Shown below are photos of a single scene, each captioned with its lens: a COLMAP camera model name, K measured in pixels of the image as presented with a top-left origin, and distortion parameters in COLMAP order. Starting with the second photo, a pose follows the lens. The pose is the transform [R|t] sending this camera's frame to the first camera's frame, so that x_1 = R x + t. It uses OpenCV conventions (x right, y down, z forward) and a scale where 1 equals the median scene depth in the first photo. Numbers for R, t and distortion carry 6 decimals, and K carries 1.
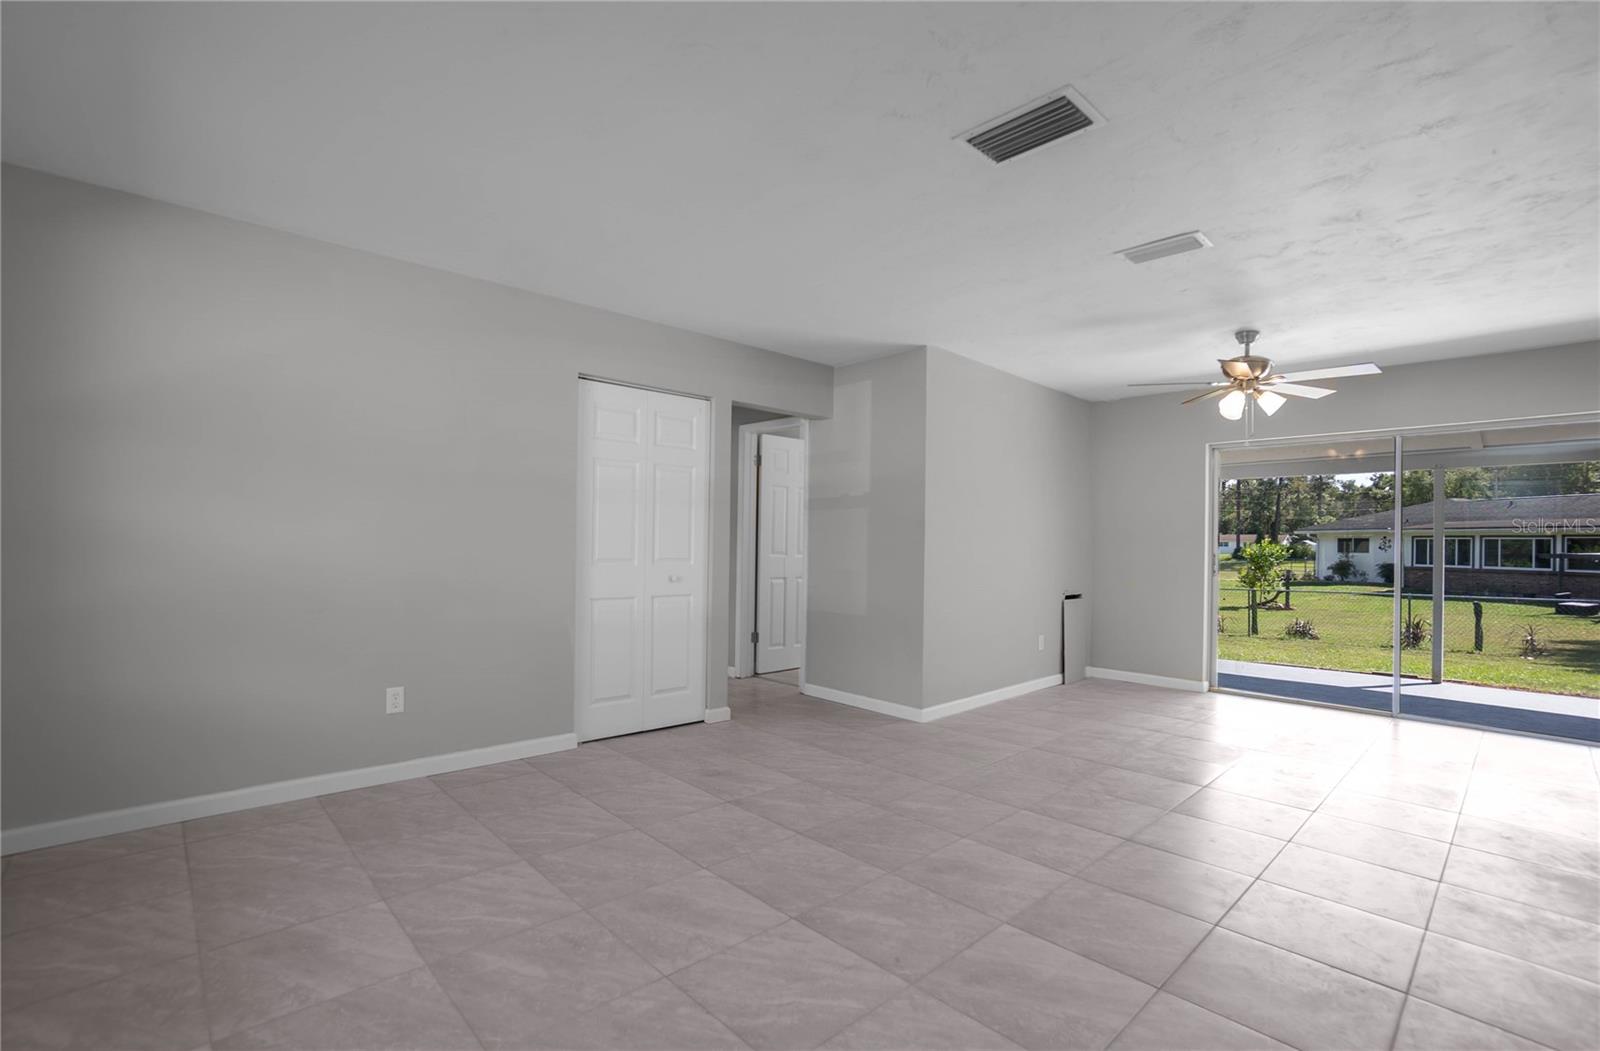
lens RADIAL K [[720.9, 0, 800.0], [0, 720.9, 525.5], [0, 0, 1]] dist [-0.038696, -0.000005]
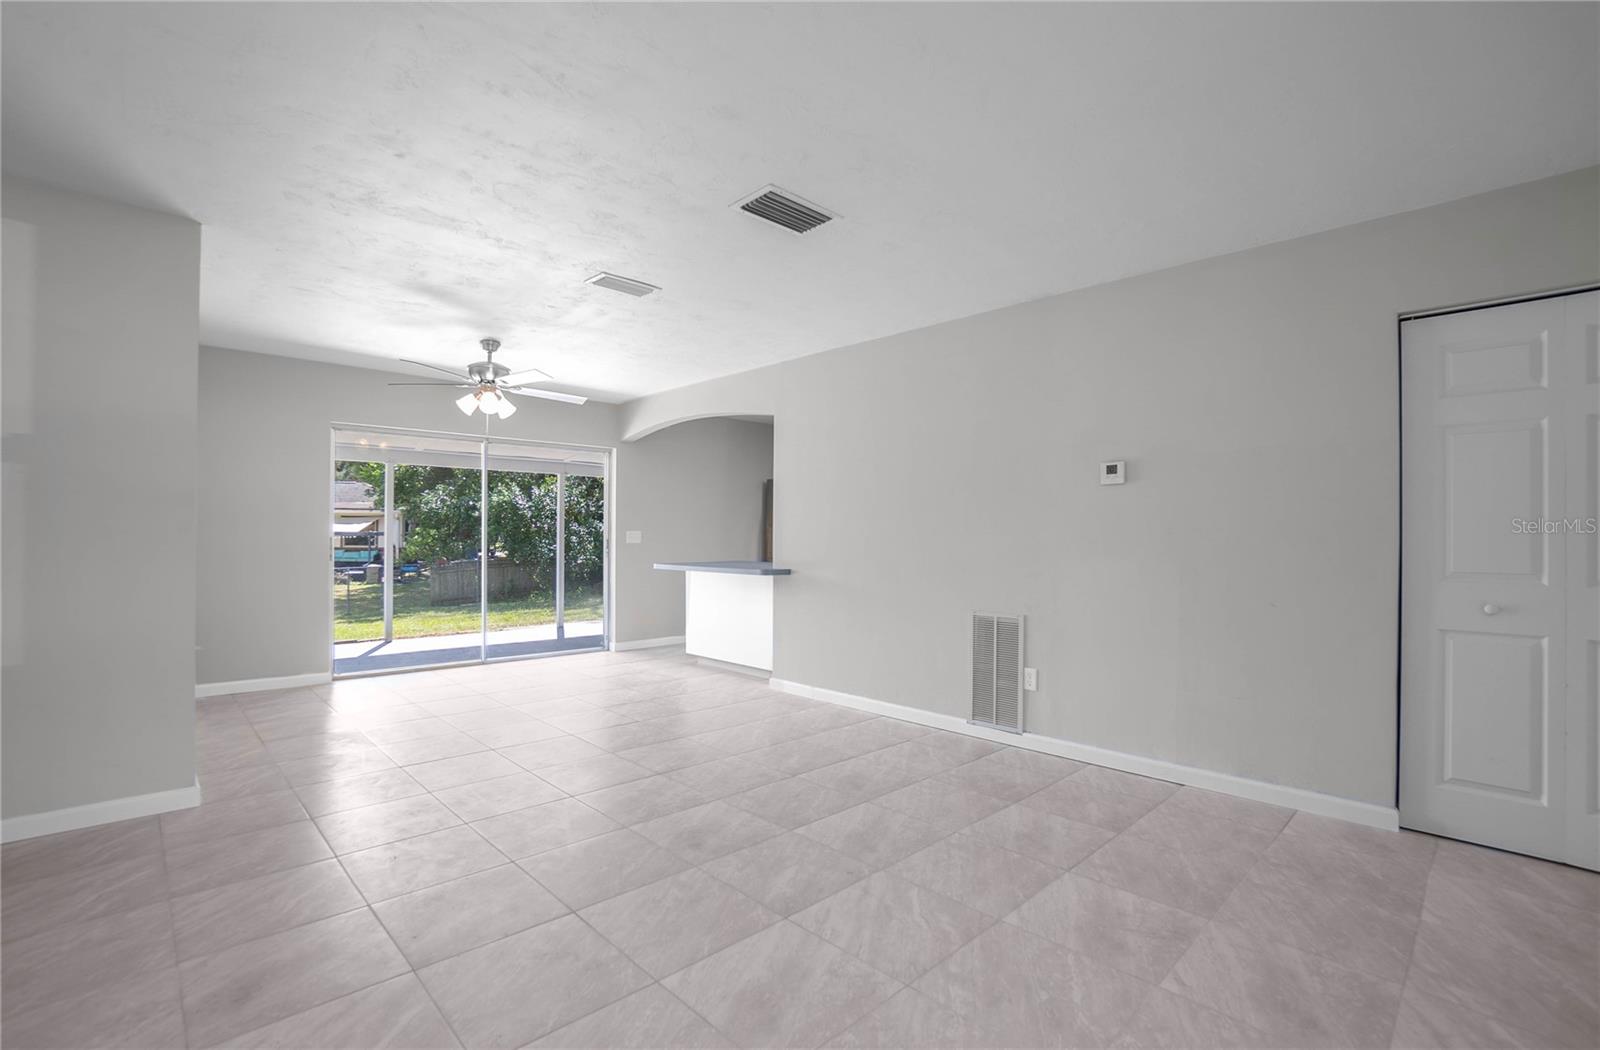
lens RADIAL K [[720.9, 0, 800.0], [0, 720.9, 525.0], [0, 0, 1]] dist [-0.038696, -0.000005]
pose [[-0.022379, 0.000210, 0.999750, -0.687669], [-0.034091, 0.999418, -0.000973, 0.005345], [-0.999168, -0.034104, -0.022359, 0.704501]]
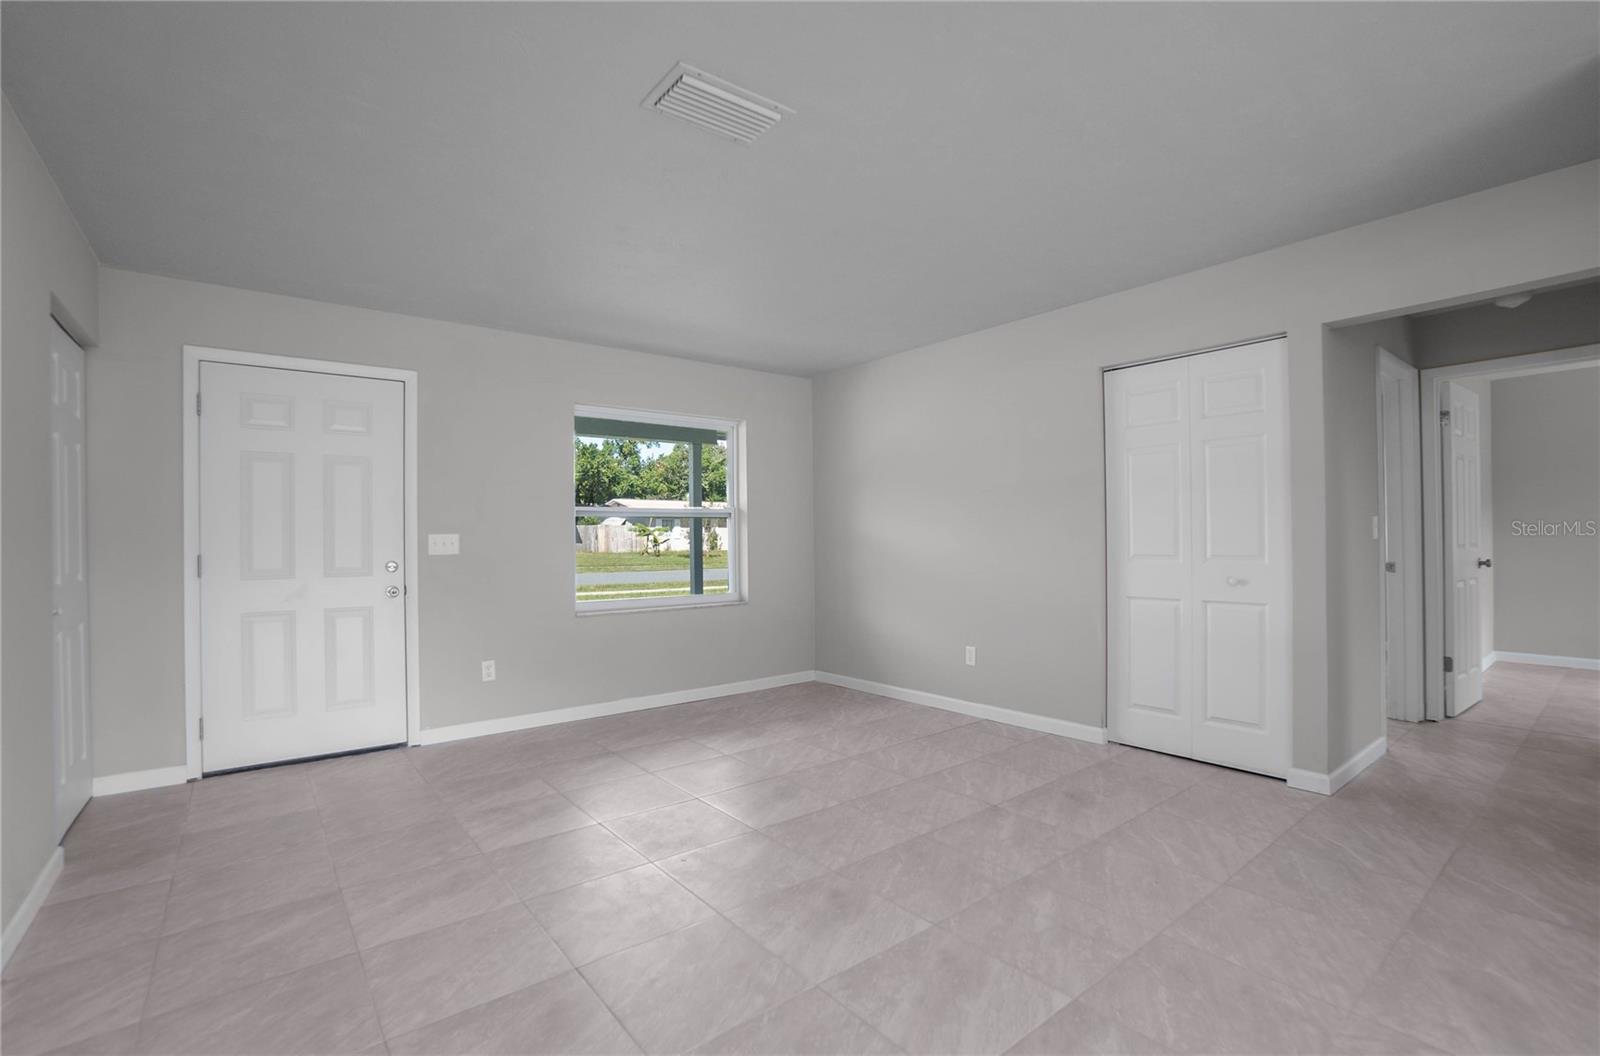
lens RADIAL K [[724.2, 0, 800.0], [0, 724.2, 528.0], [0, 0, 1]] dist [-0.033096, 0.000356]
pose [[-0.076186, -0.028847, -0.996676, 0.895229], [0.035082, 0.998885, -0.031593, 0.033766], [0.996476, -0.037372, -0.075089, 0.826522]]
